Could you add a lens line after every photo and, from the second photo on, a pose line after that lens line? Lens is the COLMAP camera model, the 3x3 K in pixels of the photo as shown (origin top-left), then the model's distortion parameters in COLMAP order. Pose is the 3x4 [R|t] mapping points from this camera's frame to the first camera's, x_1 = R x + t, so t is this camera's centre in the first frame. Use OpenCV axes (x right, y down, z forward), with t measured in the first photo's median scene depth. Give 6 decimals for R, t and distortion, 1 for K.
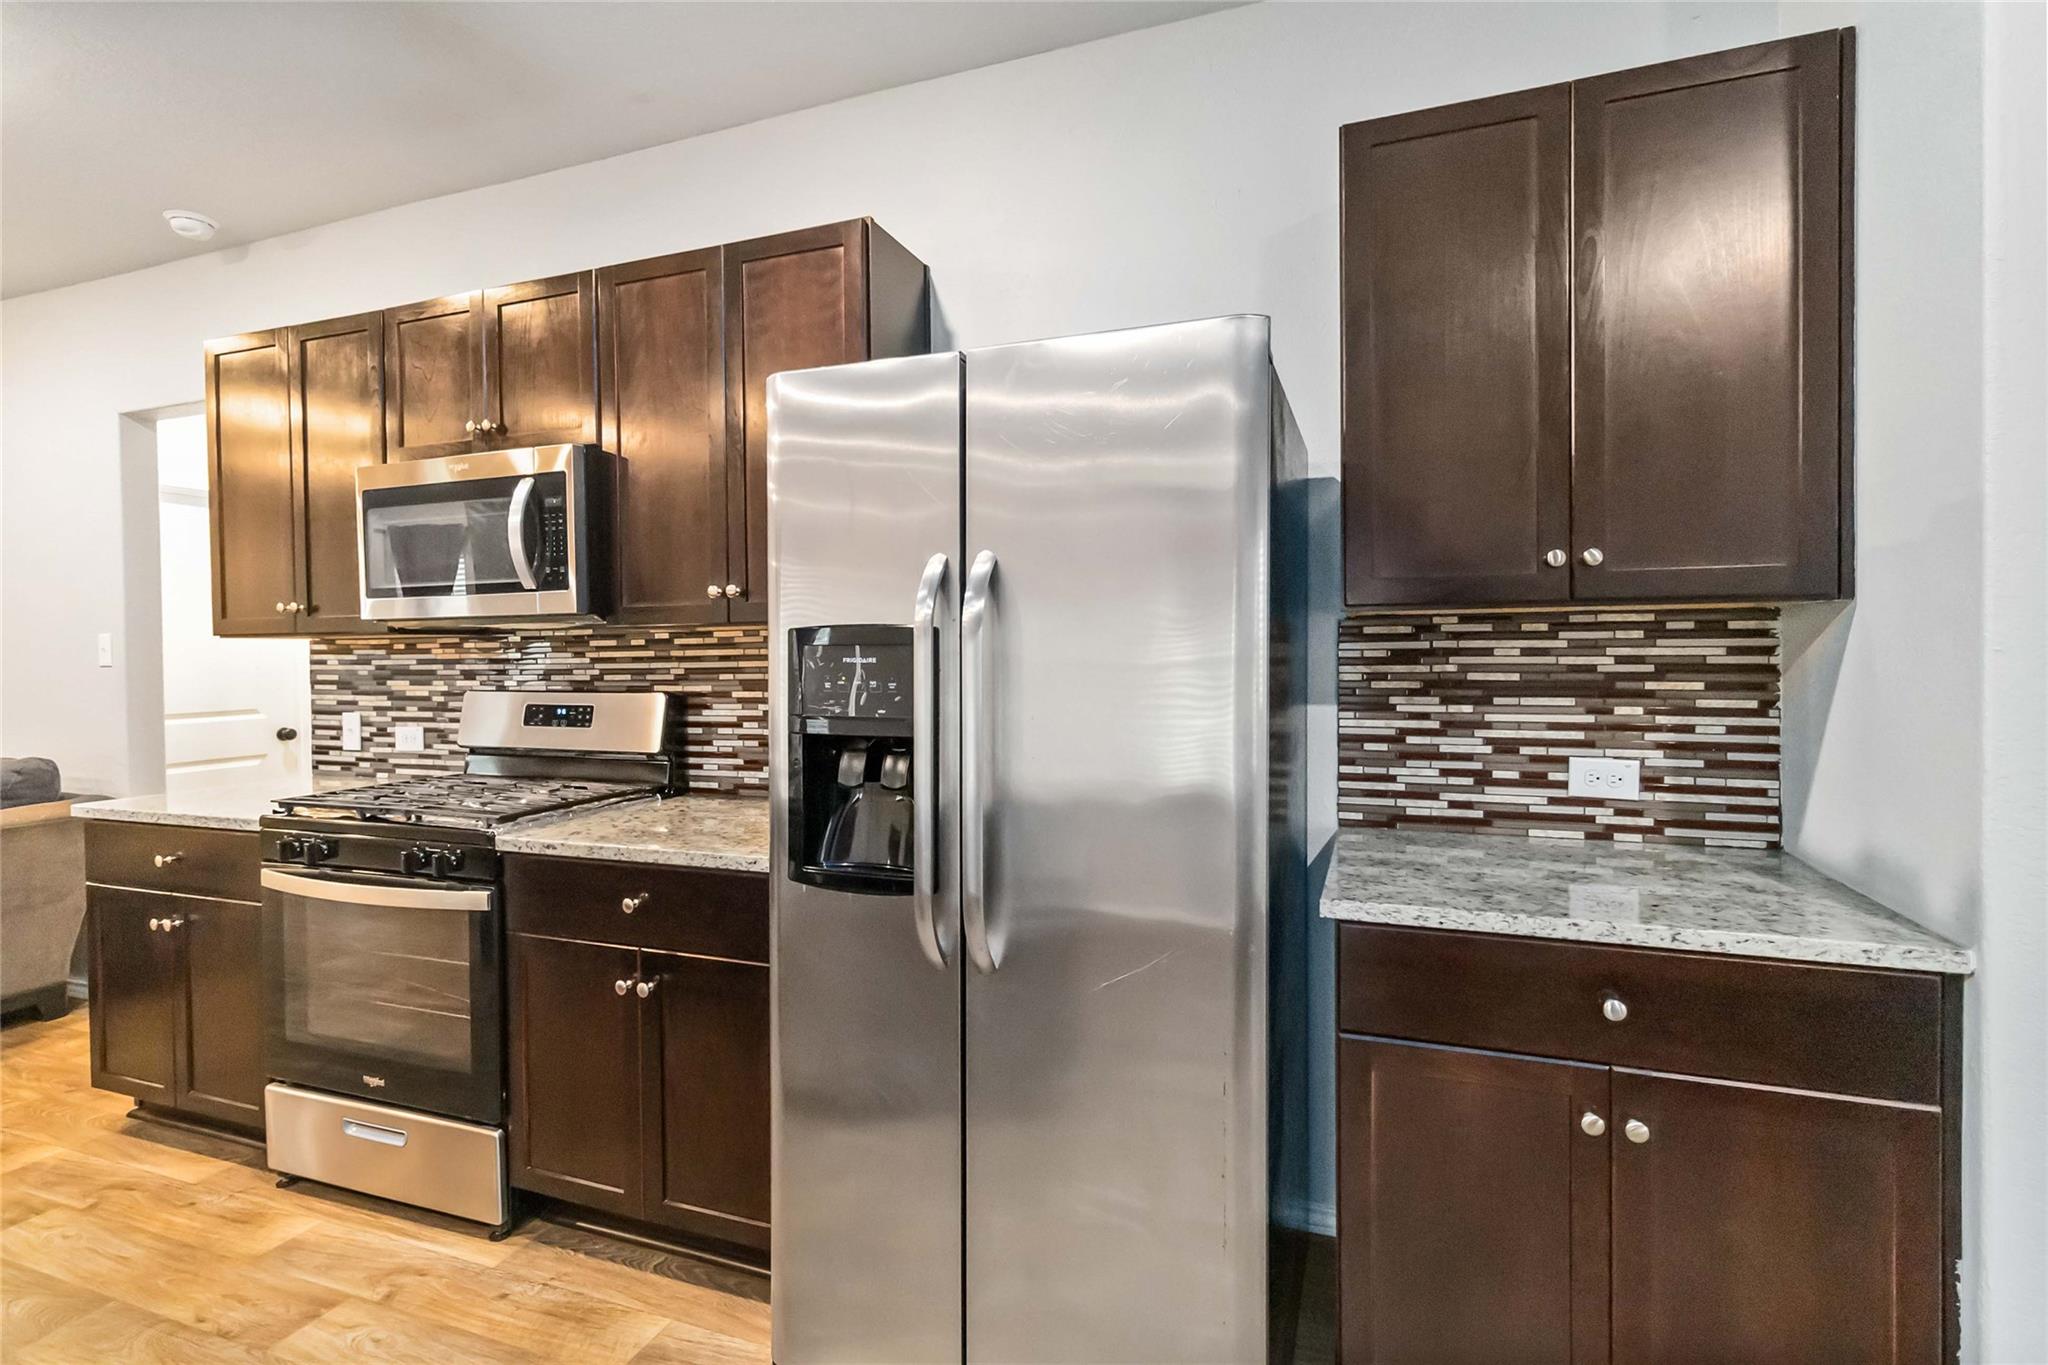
lens RADIAL K [[956.5, 0, 1030.6], [0, 956.5, 665.0], [0, 0, 1]] dist [0.001807, 0.000433]
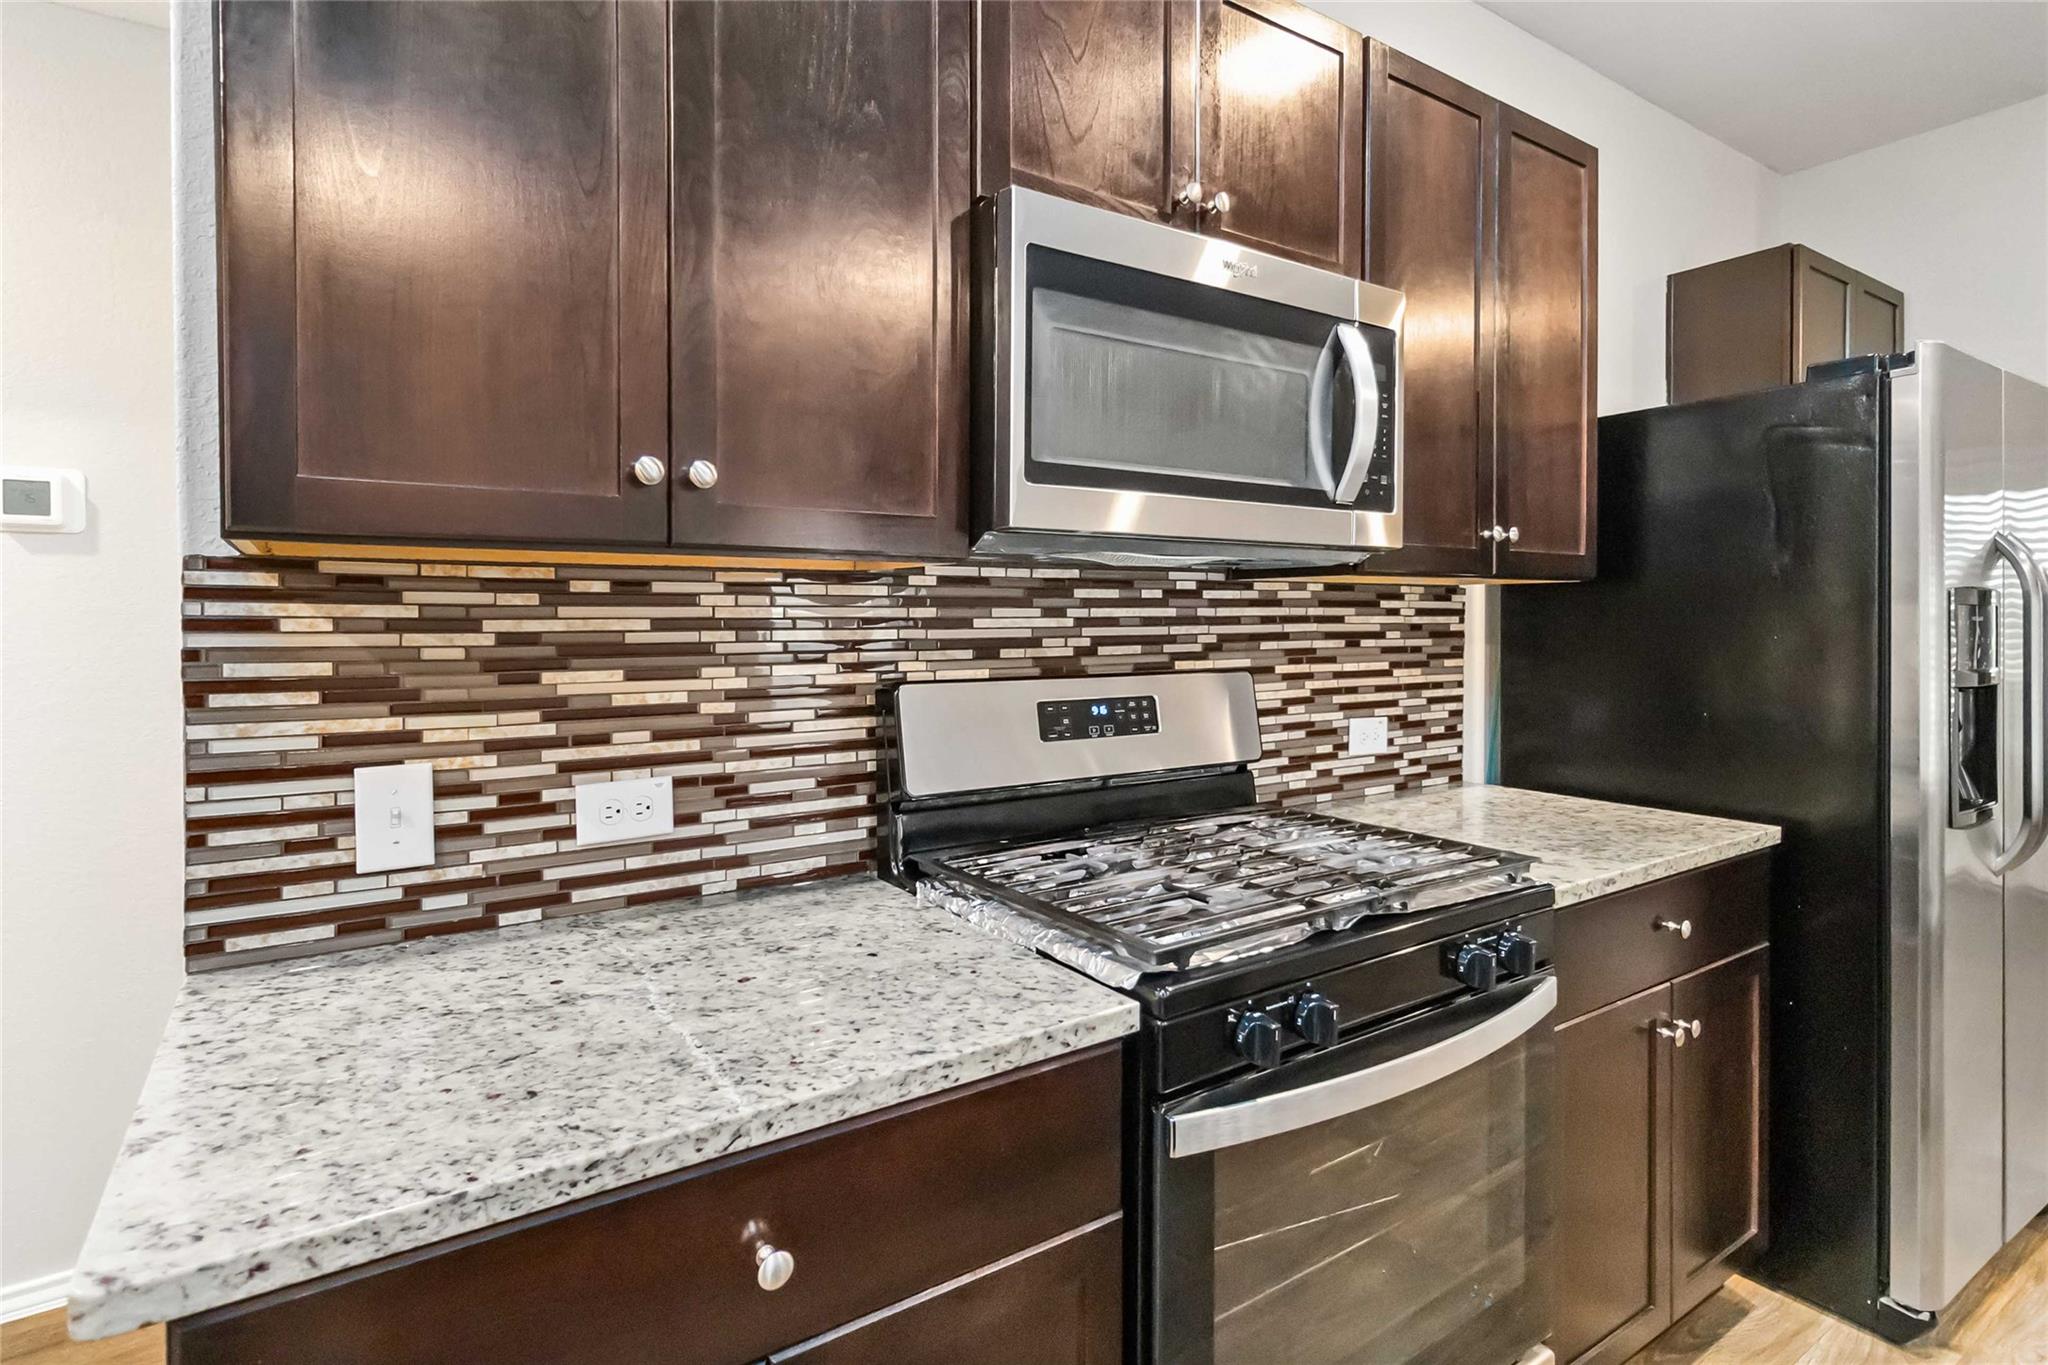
lens RADIAL K [[1031.8, 0, 1022.4], [0, 1031.8, 628.2], [0, 0, 1]] dist [0.000265, 0.000304]
pose [[0.587477, 0.001229, 0.809240, -1.032043], [0.007486, 0.999948, -0.006954, 0.003200], [-0.809206, 0.010143, 0.587437, 0.676984]]
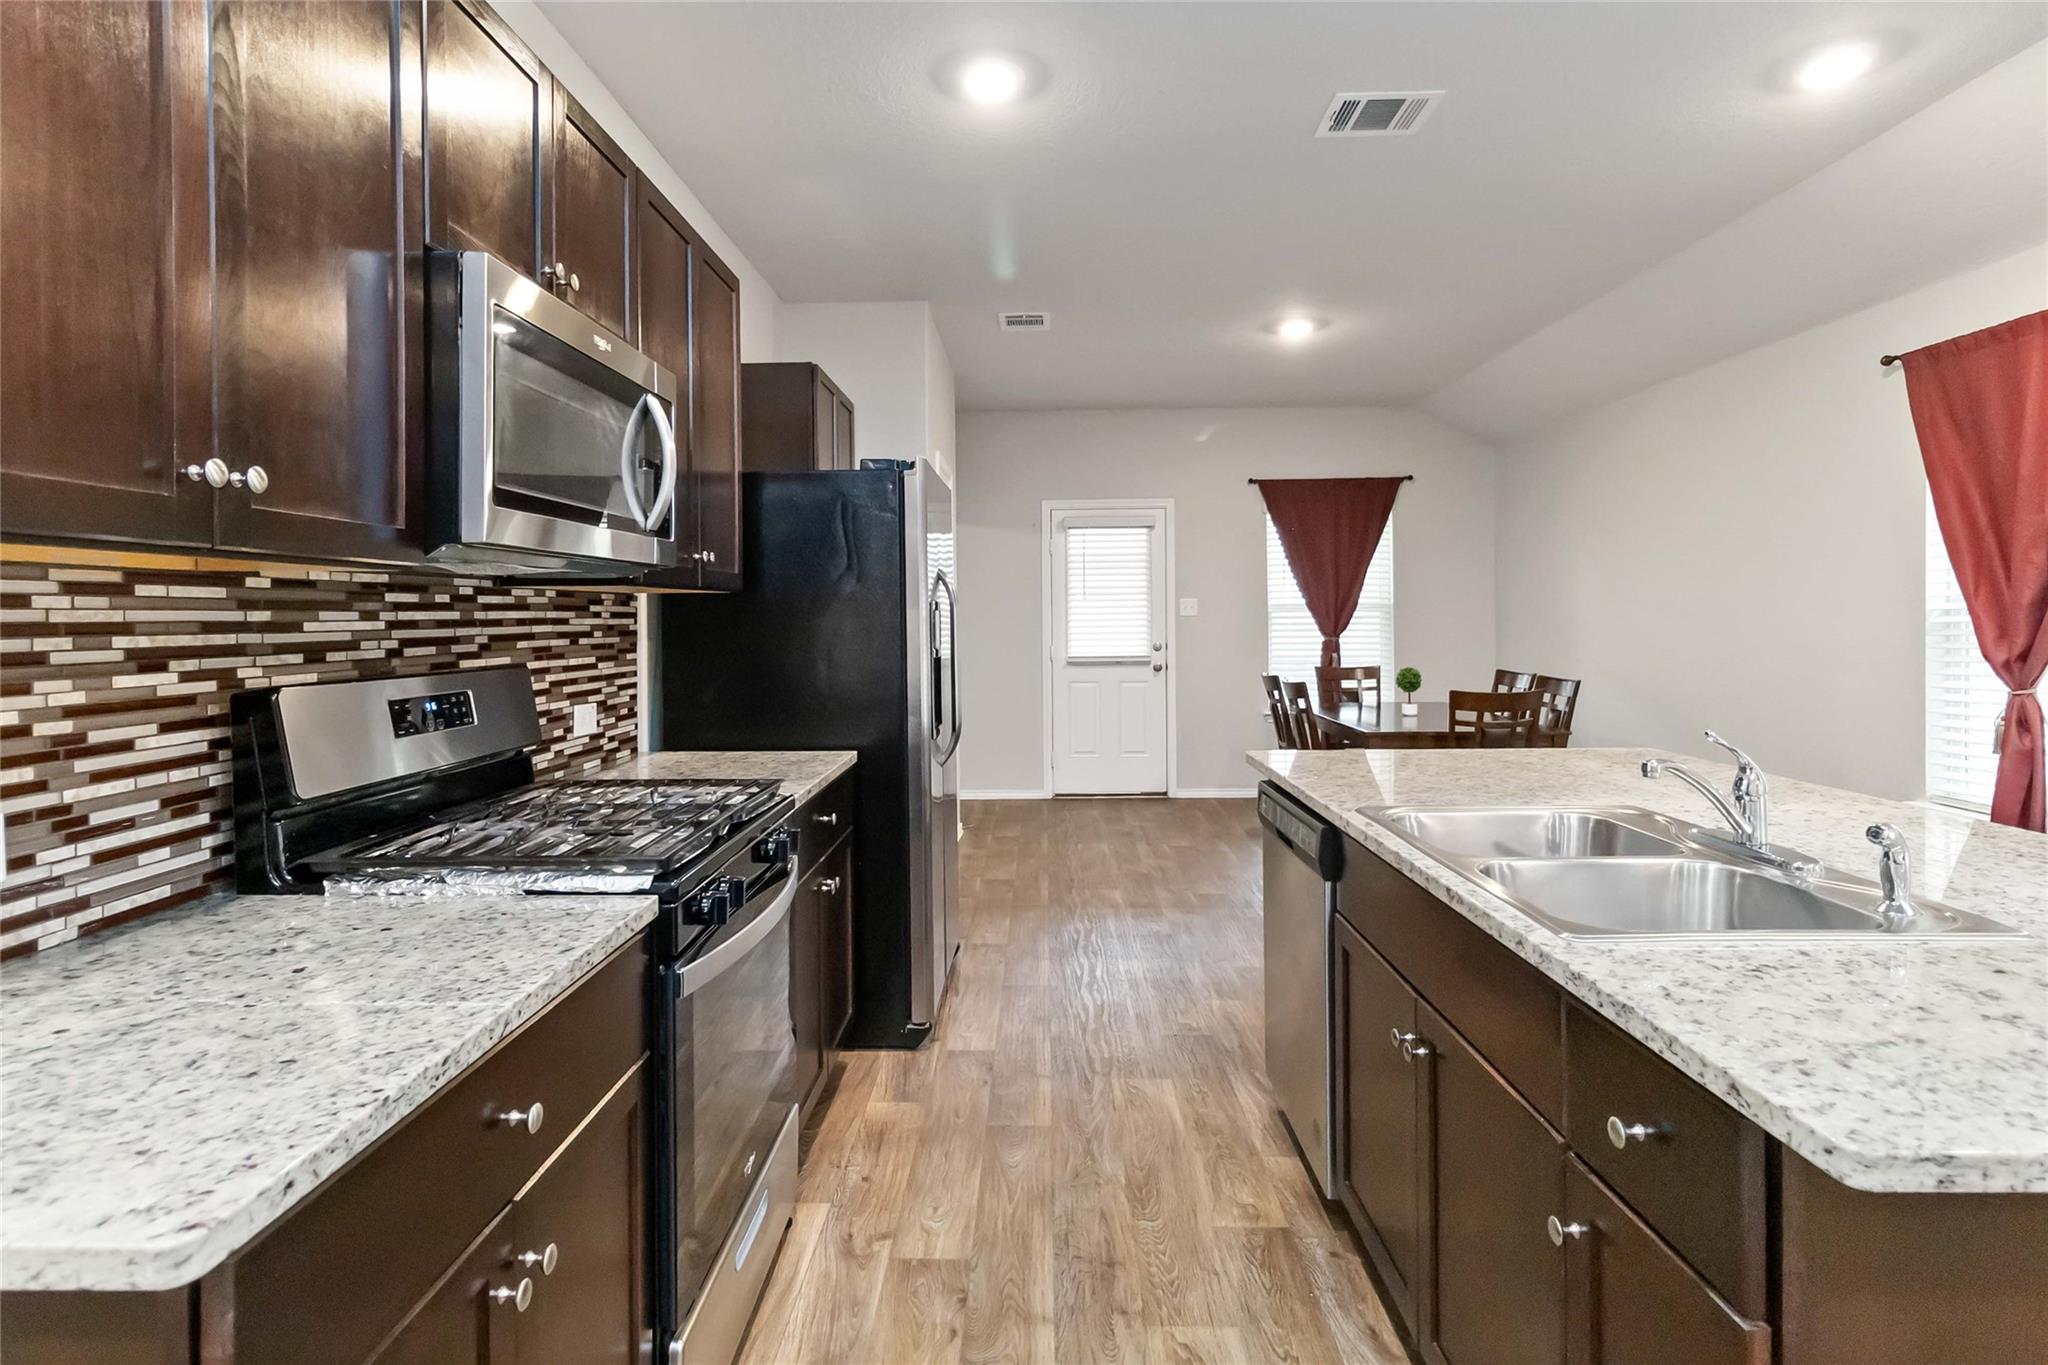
lens RADIAL K [[1031.8, 0, 1022.4], [0, 1031.8, 628.2], [0, 0, 1]] dist [0.000265, 0.000304]
pose [[-0.324833, 0.002445, 0.945768, -1.262793], [0.025339, 0.999660, 0.006119, 0.003531], [-0.945432, 0.025952, -0.324785, 0.860915]]
